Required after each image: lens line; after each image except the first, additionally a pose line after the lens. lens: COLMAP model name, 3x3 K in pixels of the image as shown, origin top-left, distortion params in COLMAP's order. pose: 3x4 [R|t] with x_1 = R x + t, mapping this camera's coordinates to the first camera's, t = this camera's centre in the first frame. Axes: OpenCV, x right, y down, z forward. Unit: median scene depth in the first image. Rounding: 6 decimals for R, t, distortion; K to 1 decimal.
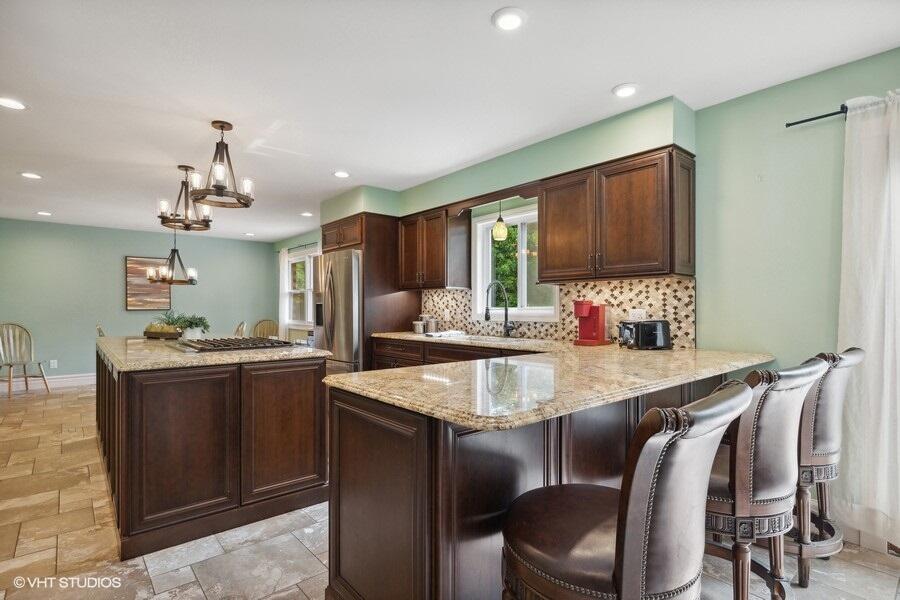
lens RADIAL K [[440.7, 0, 449.4], [0, 440.7, 304.9], [0, 0, 1]] dist [0.001226, 0.000044]
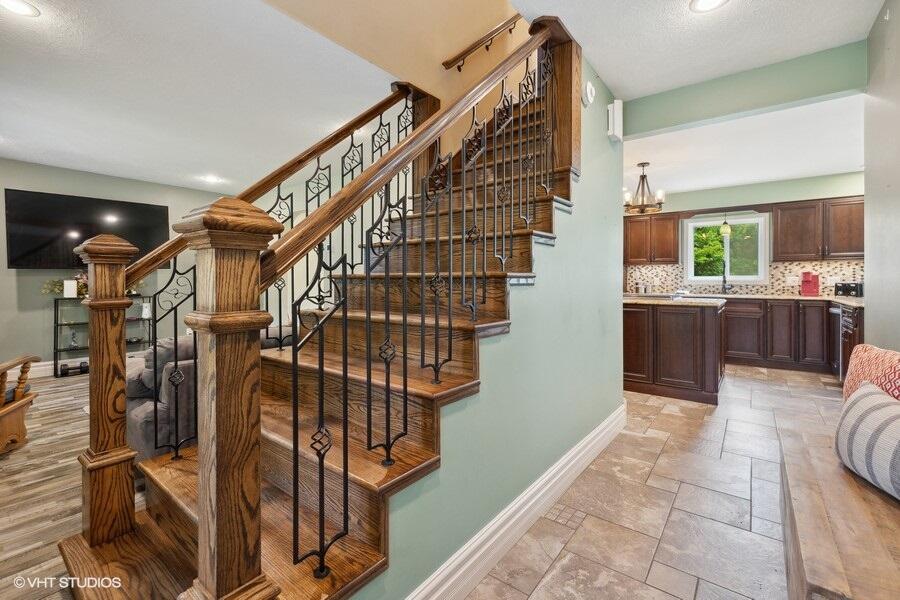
lens RADIAL K [[390.4, 0, 457.7], [0, 390.4, 280.2], [0, 0, 1]] dist [-0.001249, -0.000110]
pose [[0.978673, 0.002905, 0.205403, -1.308315], [-0.003922, 0.999982, 0.004542, 0.021129], [-0.205387, -0.005250, 0.978667, -0.256660]]
